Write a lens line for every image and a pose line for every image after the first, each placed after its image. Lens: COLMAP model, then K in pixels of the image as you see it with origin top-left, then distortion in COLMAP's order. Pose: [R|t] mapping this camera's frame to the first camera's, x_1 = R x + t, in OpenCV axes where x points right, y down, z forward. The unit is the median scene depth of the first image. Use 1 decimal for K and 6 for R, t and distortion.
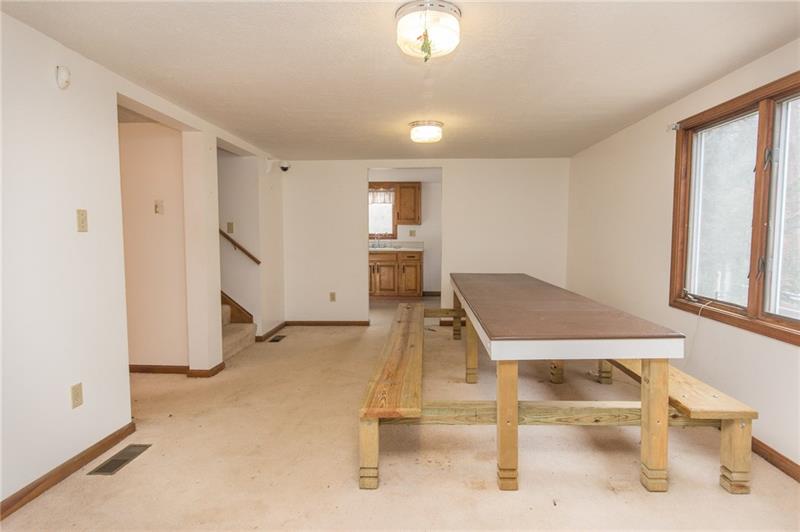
lens RADIAL K [[450.6, 0, 400.3], [0, 450.6, 264.5], [0, 0, 1]] dist [0.000072, 0.000000]
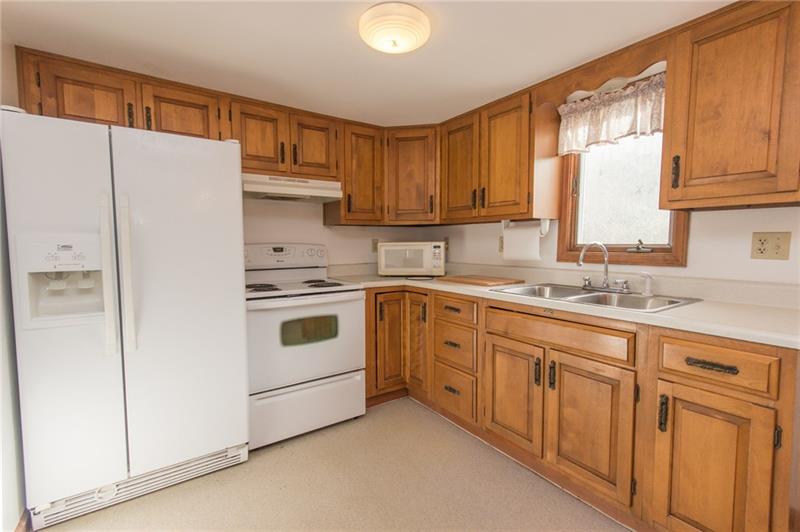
lens RADIAL K [[365.8, 0, 398.1], [0, 365.8, 268.7], [0, 0, 1]] dist [0.002509, 0.000285]
pose [[0.620871, 0.057255, -0.781819, 0.059936], [-0.062694, 0.997761, 0.023282, -0.052449], [0.781402, 0.034560, 0.623070, 0.785685]]
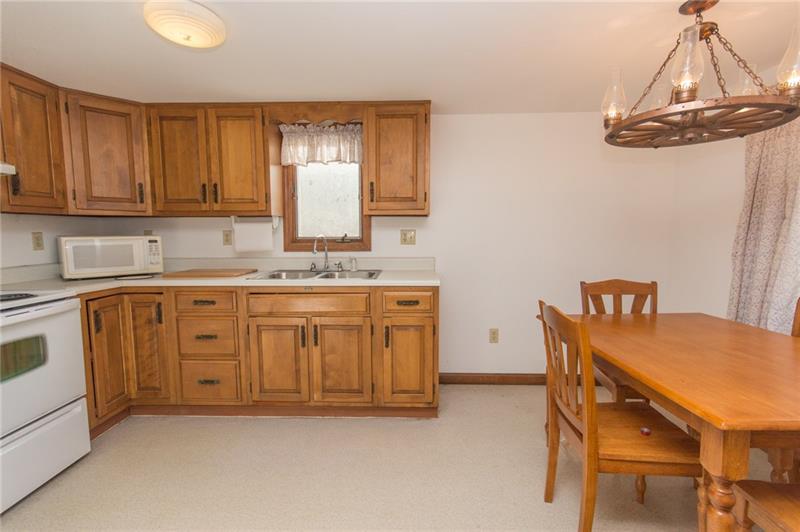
lens RADIAL K [[365.8, 0, 395.8], [0, 365.8, 269.5], [0, 0, 1]] dist [0.002509, 0.000285]
pose [[0.999380, -0.005013, 0.034857, 0.004222], [0.004444, 0.999856, 0.016365, -0.046955], [-0.034934, -0.016200, 0.999258, 0.702661]]
